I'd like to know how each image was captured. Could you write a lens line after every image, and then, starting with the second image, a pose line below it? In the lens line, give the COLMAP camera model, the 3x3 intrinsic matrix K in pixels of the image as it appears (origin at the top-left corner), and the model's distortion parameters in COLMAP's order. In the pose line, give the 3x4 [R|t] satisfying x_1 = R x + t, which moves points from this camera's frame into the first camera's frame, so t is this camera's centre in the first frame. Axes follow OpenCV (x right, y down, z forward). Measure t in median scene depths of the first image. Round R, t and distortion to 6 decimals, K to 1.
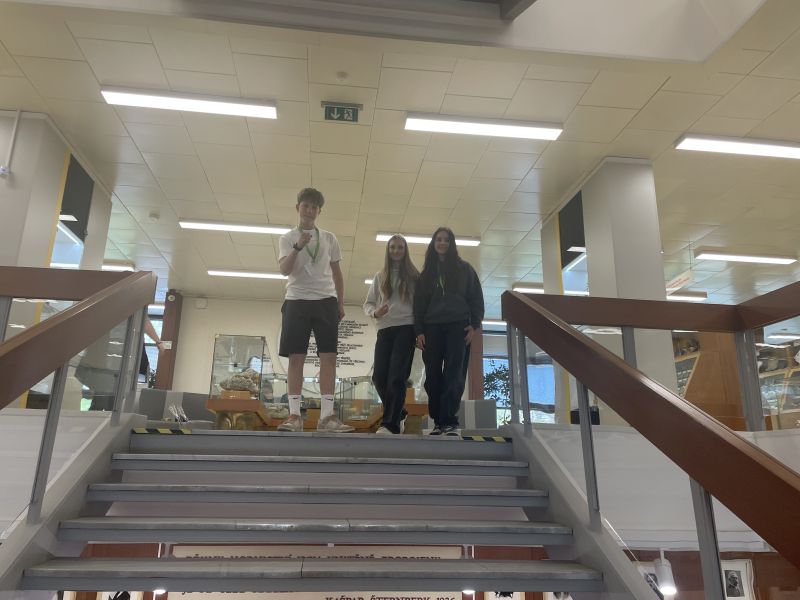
lens RADIAL K [[611.3, 0, 399.6], [0, 611.3, 297.5], [0, 0, 1]] dist [0.010430, -0.002716]
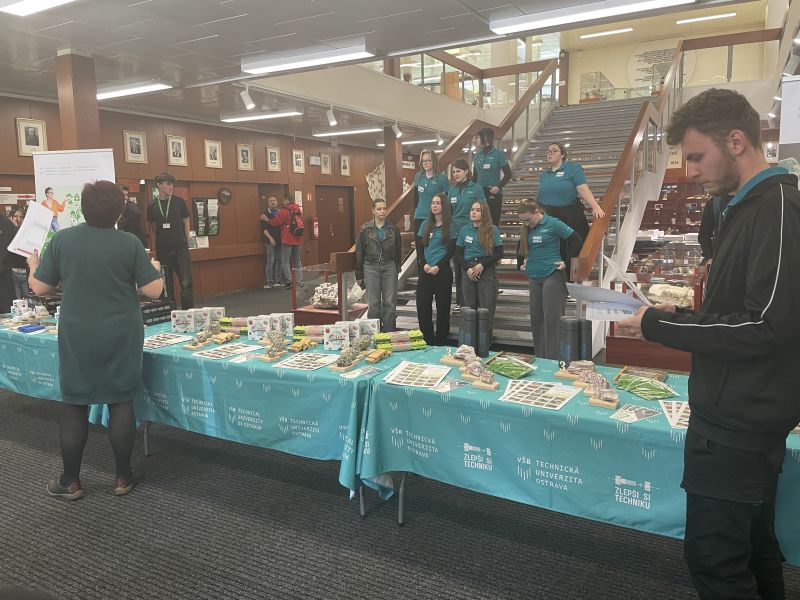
lens RADIAL K [[611.3, 0, 401.4], [0, 611.3, 300.0], [0, 0, 1]] dist [0.010430, -0.002716]
pose [[0.813015, 0.056132, -0.579531, 0.328636], [0.186737, 0.917624, 0.350849, -0.060410], [0.551486, -0.393465, 0.735560, -0.874668]]
